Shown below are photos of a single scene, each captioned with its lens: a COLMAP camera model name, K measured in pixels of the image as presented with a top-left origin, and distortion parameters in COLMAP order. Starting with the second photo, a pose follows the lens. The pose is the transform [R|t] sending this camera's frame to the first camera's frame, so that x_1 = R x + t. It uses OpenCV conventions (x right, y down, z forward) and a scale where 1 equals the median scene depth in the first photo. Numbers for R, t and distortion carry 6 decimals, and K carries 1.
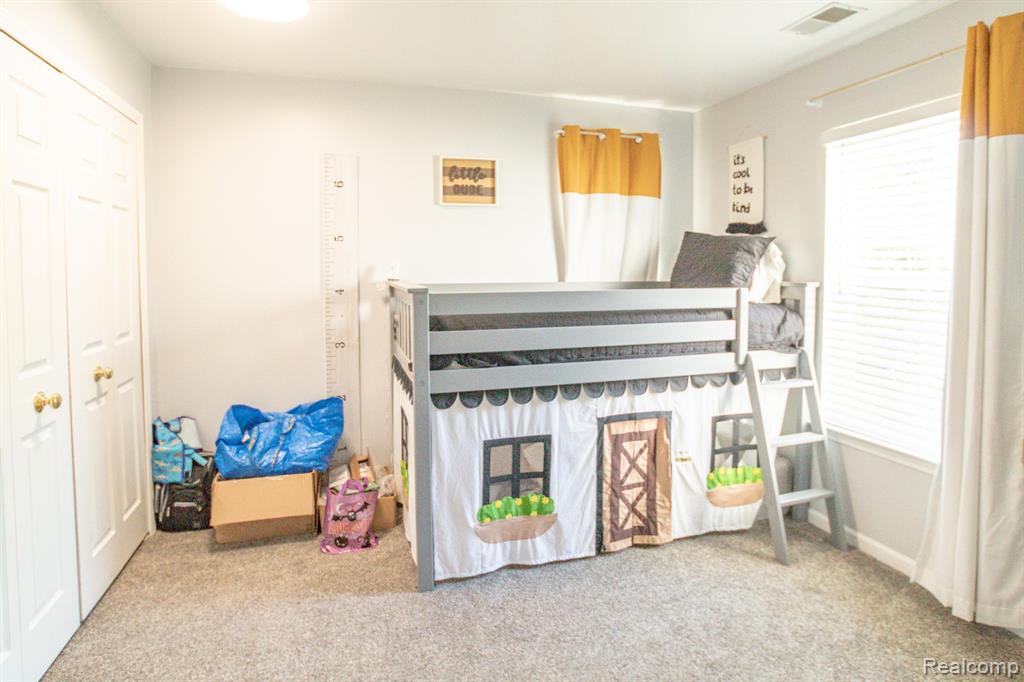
lens RADIAL K [[587.4, 0, 507.3], [0, 587.4, 285.0], [0, 0, 1]] dist [-0.003651, 0.029143]
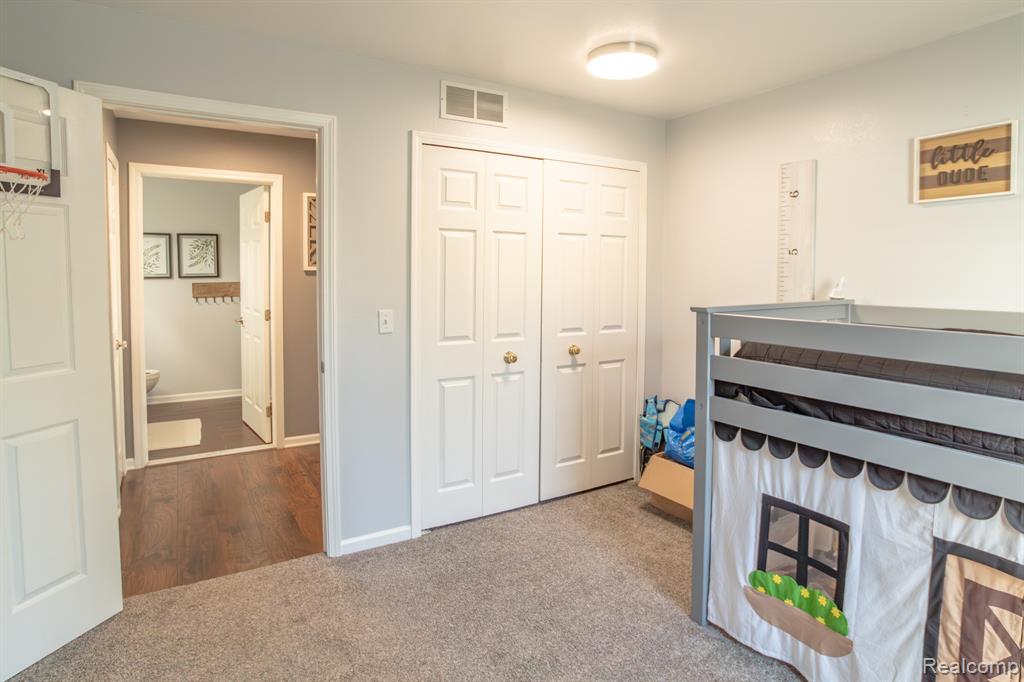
lens RADIAL K [[587.4, 0, 507.3], [0, 587.4, 285.0], [0, 0, 1]] dist [-0.003651, 0.029143]
pose [[0.273253, 0.030714, -0.961452, 0.639984], [-0.036916, 0.999089, 0.021424, -0.037531], [0.961233, 0.029638, 0.274138, 0.393354]]
